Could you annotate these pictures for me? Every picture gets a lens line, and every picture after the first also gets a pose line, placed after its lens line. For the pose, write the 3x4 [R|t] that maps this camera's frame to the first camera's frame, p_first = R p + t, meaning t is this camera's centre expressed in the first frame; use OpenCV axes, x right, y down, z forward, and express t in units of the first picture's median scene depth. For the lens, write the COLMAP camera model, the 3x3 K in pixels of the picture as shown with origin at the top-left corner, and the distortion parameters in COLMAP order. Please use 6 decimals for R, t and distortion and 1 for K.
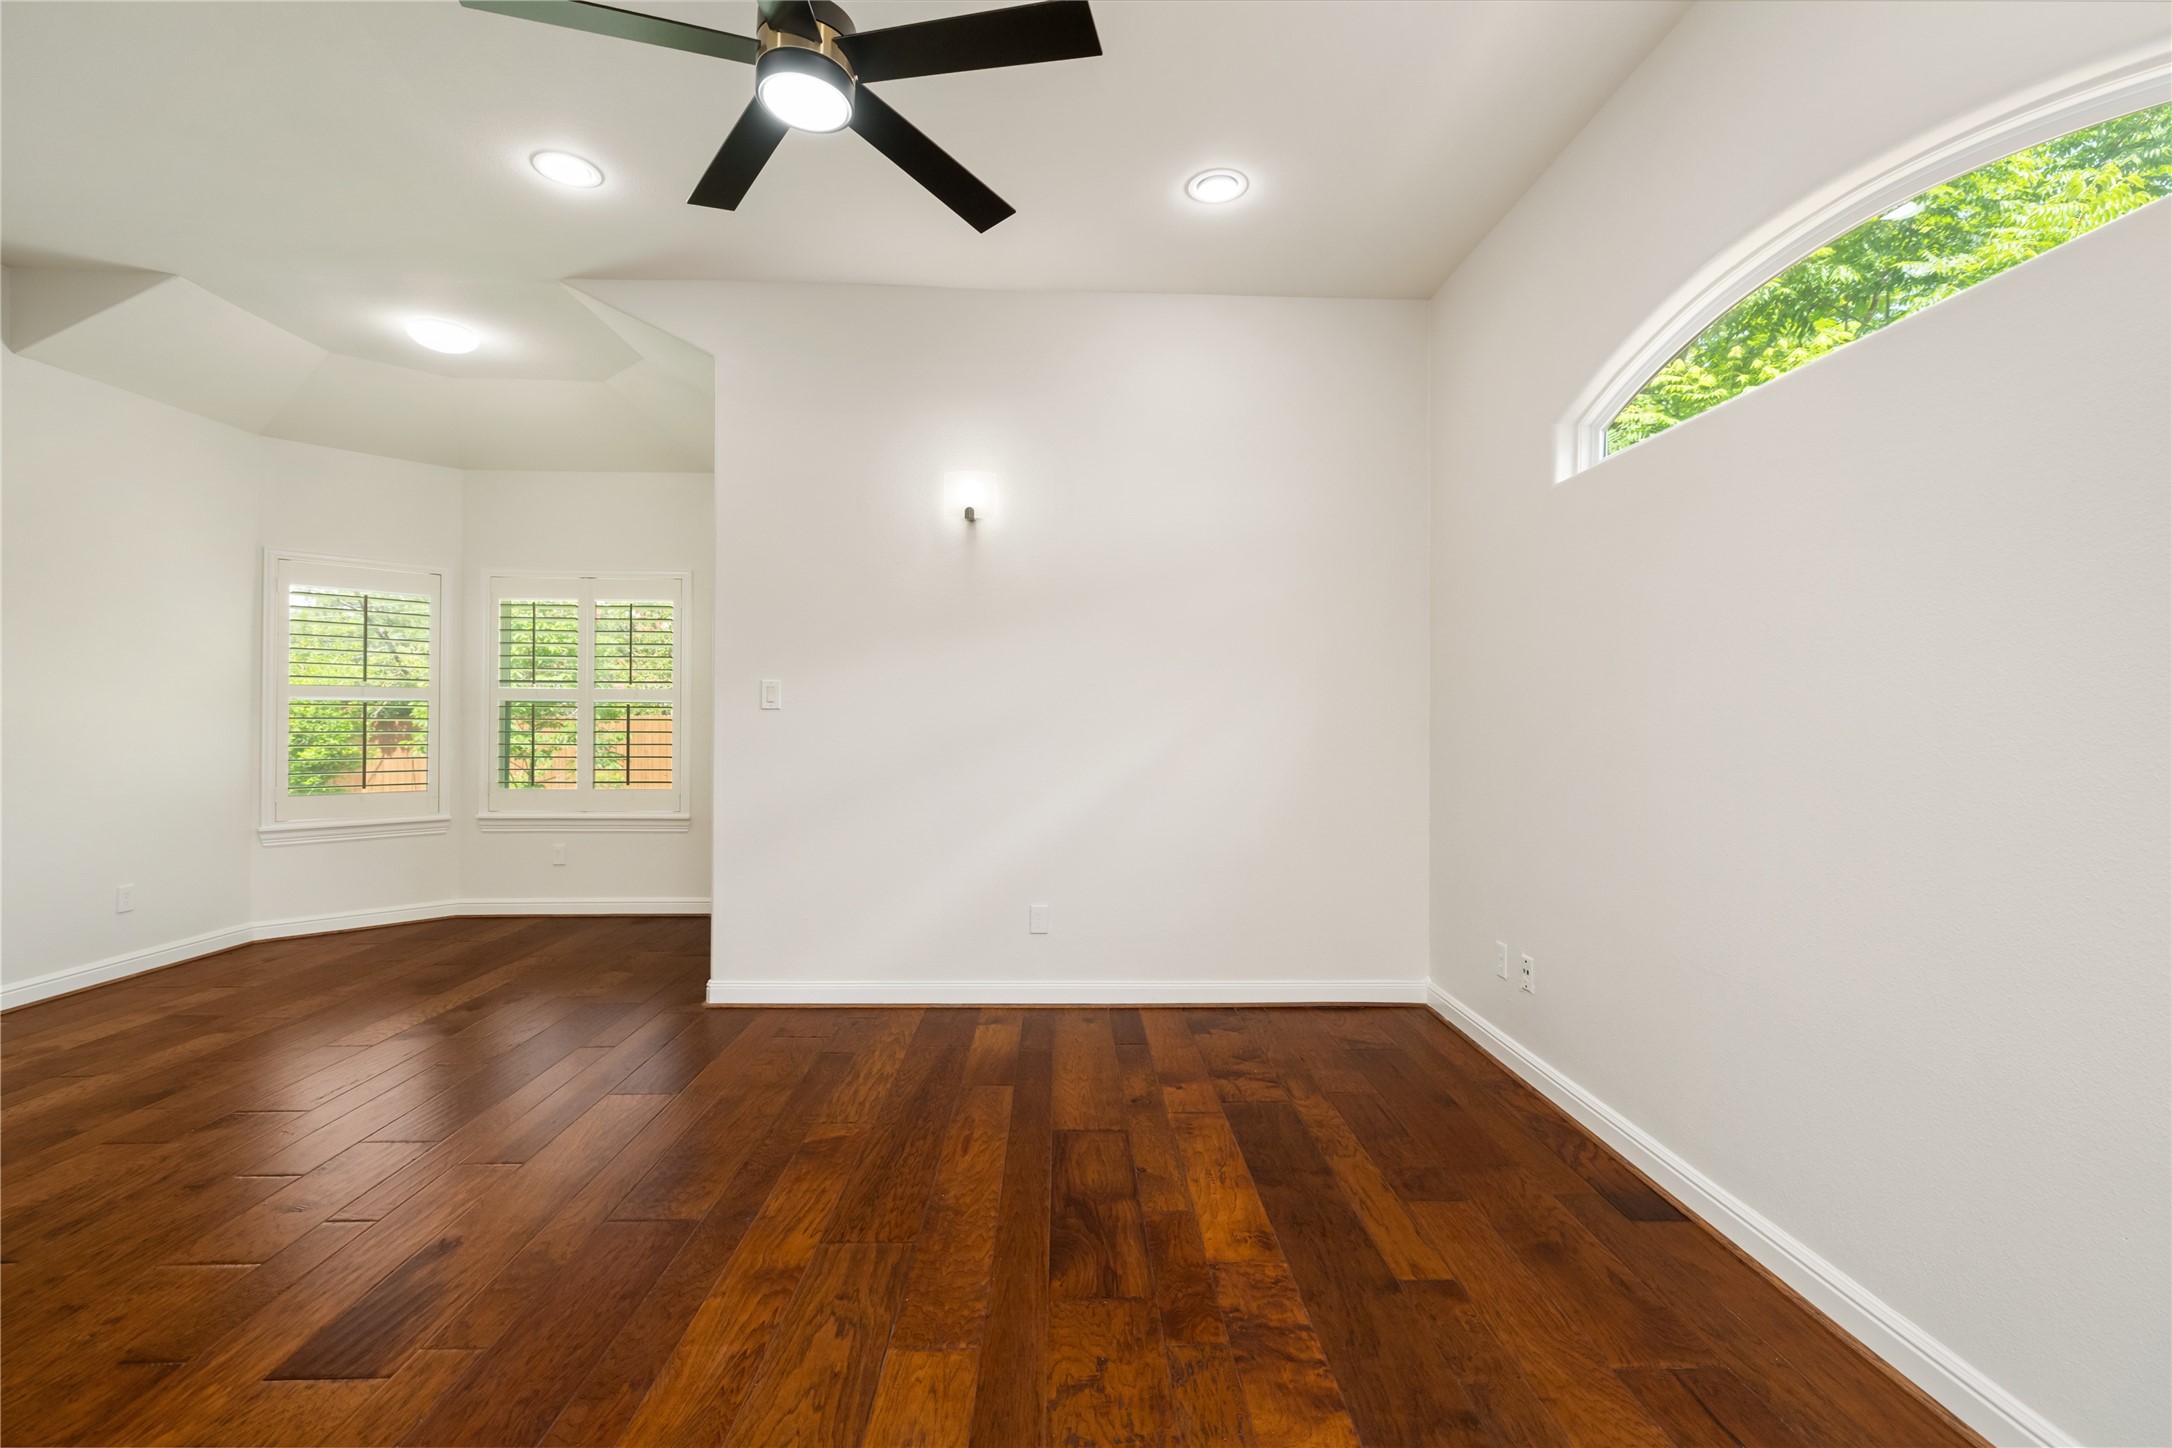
lens RADIAL K [[925.4, 0, 1075.6], [0, 925.4, 717.0], [0, 0, 1]] dist [0.001940, -0.000286]
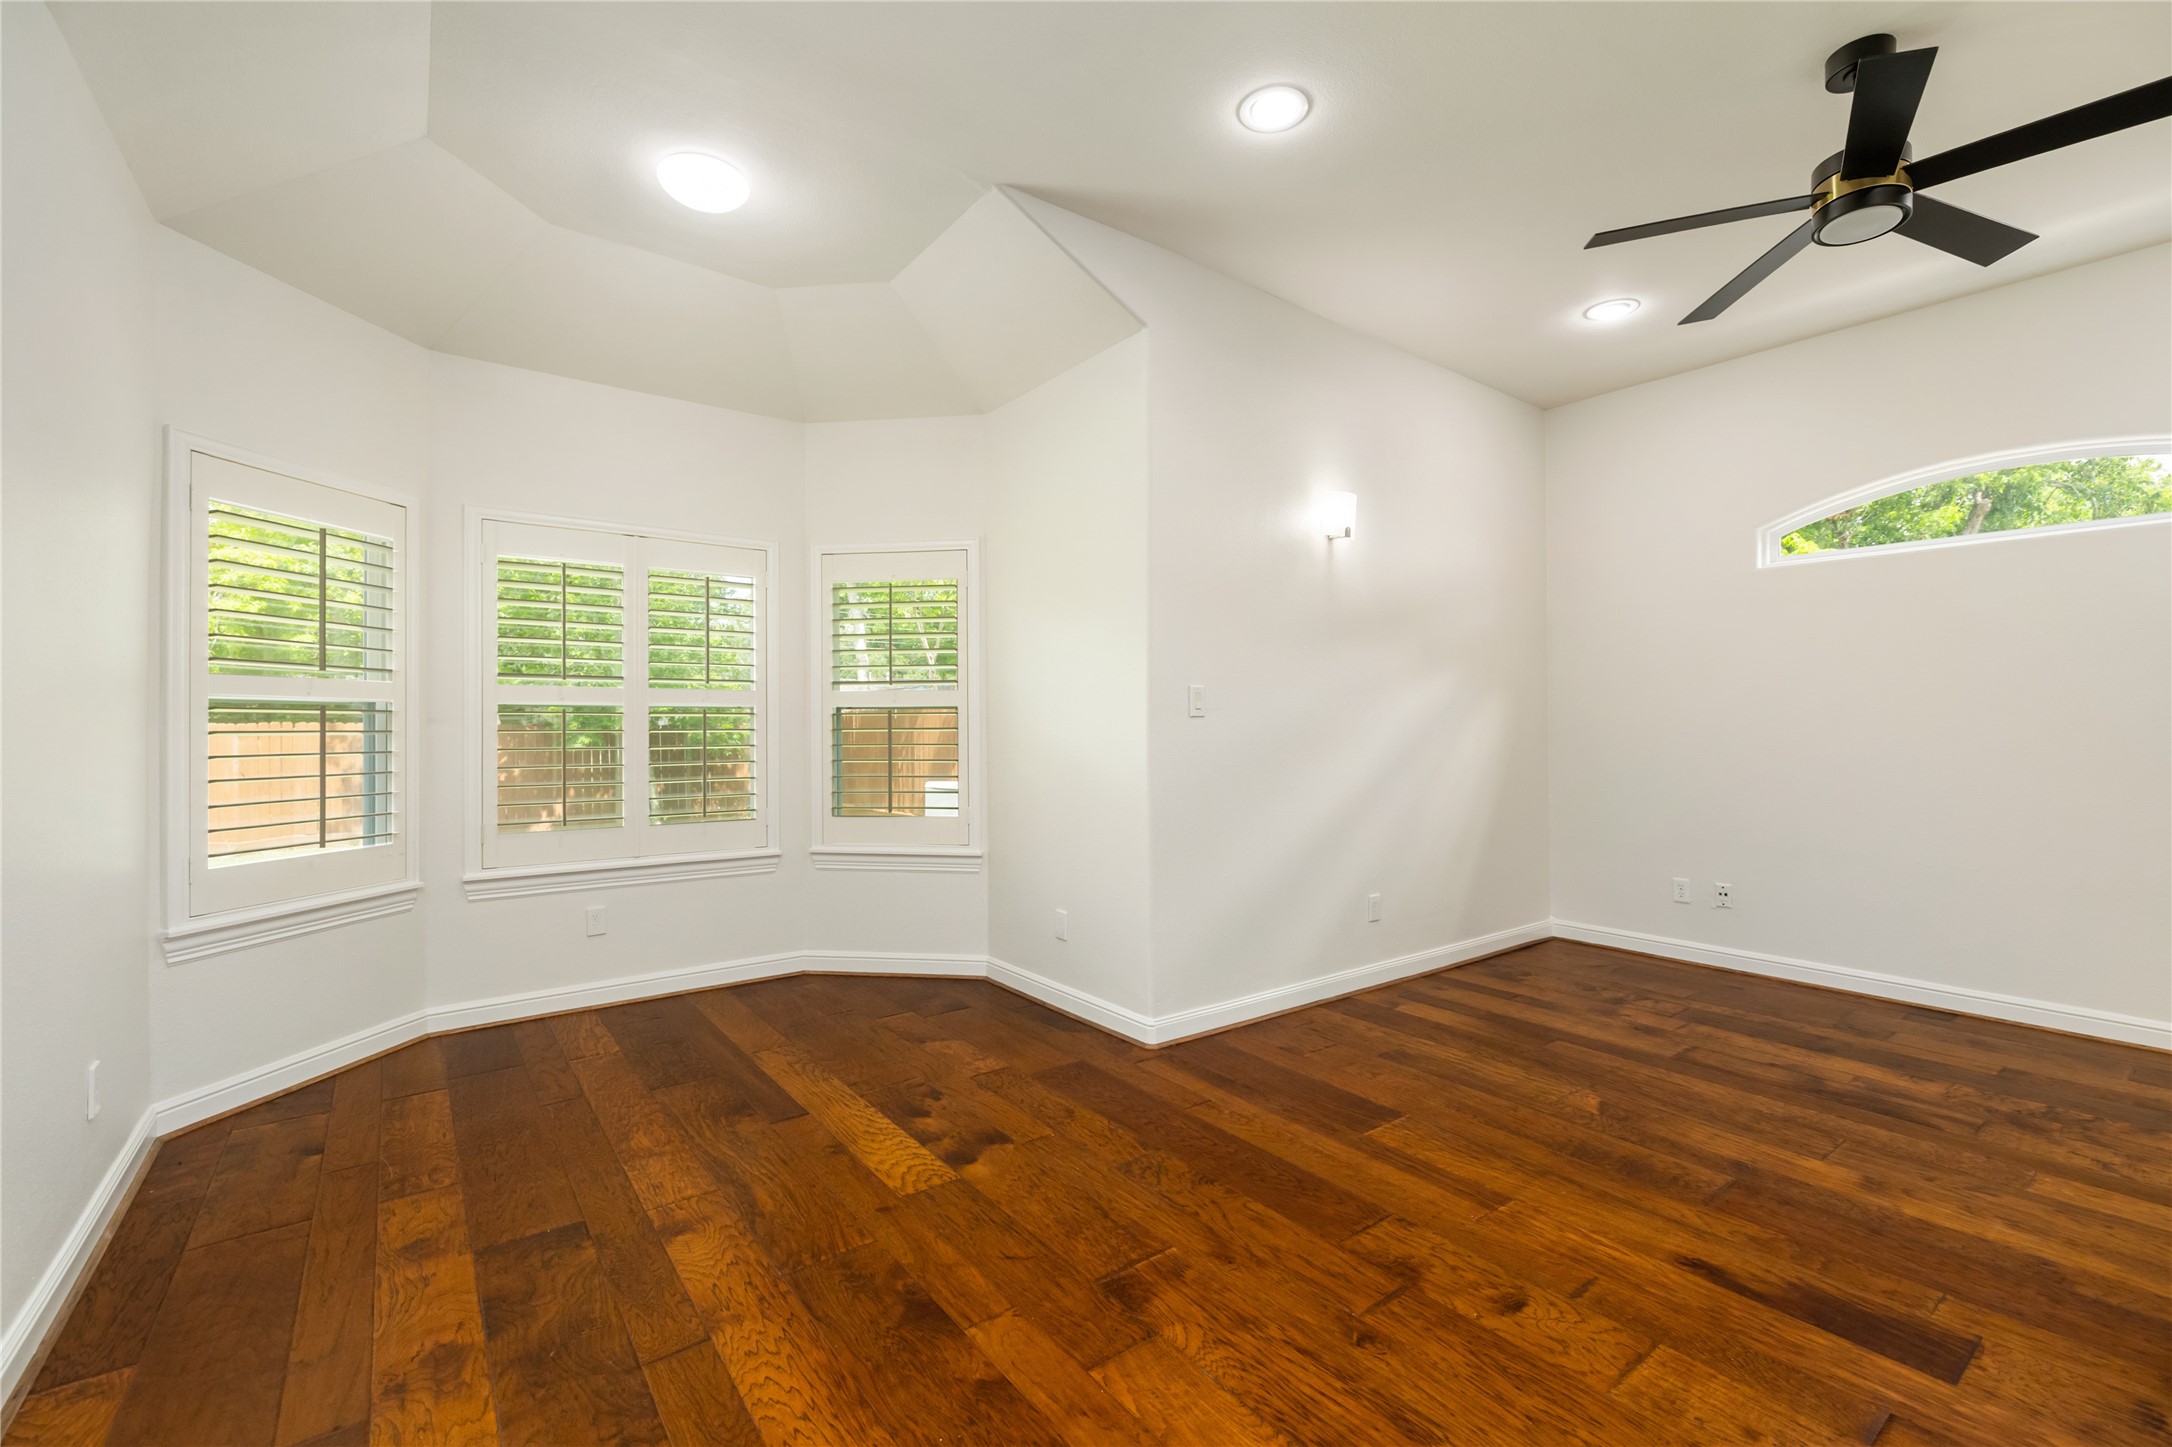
lens RADIAL K [[925.4, 0, 1068.2], [0, 925.4, 721.4], [0, 0, 1]] dist [0.001940, -0.000286]
pose [[0.824014, -0.008054, 0.566512, -1.259916], [0.002503, 0.999941, 0.010576, -0.018668], [-0.566564, -0.007297, 0.823986, 0.396484]]
